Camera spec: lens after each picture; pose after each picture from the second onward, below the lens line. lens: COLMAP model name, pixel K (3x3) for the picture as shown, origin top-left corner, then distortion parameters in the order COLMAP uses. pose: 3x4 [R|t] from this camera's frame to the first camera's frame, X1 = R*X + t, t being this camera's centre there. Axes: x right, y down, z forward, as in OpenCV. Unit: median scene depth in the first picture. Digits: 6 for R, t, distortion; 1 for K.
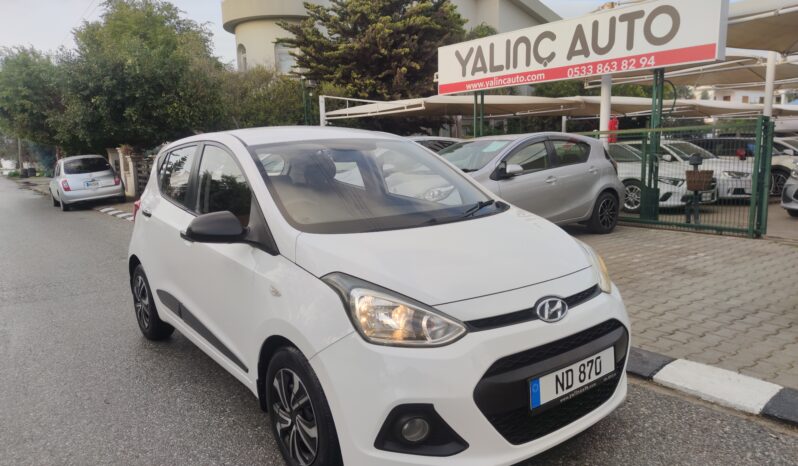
lens RADIAL K [[570.7, 0, 399.0], [0, 570.7, 233.0], [0, 0, 1]] dist [0.063322, -0.064498]
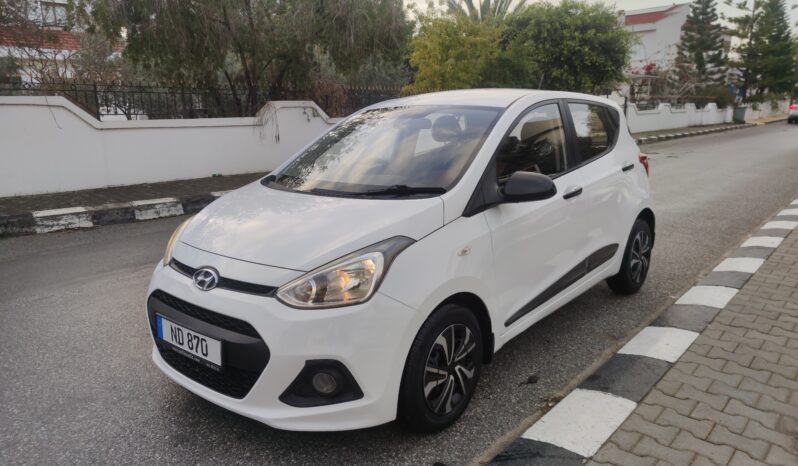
lens RADIAL K [[570.7, 0, 399.0], [0, 570.7, 233.0], [0, 0, 1]] dist [0.063322, -0.064498]
pose [[0.196956, 0.235706, -0.951657, 0.457263], [-0.129609, 0.968411, 0.213031, -0.077832], [0.971807, 0.081386, 0.221284, 0.374211]]
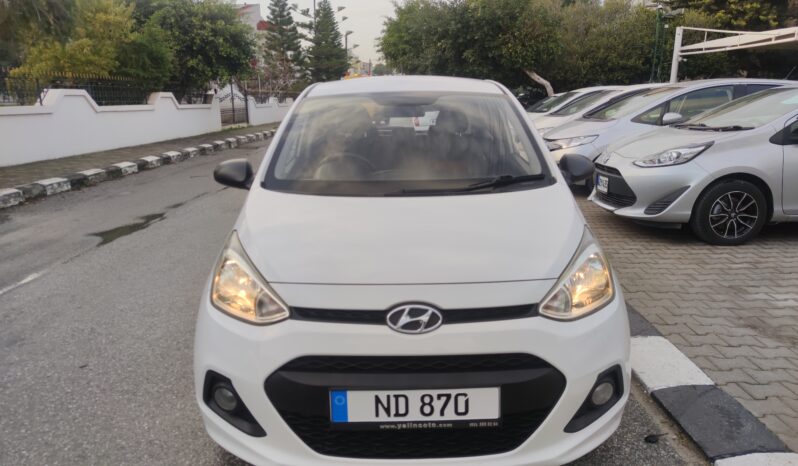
lens RADIAL K [[570.7, 0, 399.0], [0, 570.7, 233.0], [0, 0, 1]] dist [0.063322, -0.064498]
pose [[0.791615, 0.166003, -0.588038, 0.237304], [-0.104376, 0.984980, 0.137549, -0.031688], [0.602039, -0.047509, 0.797052, 0.118764]]
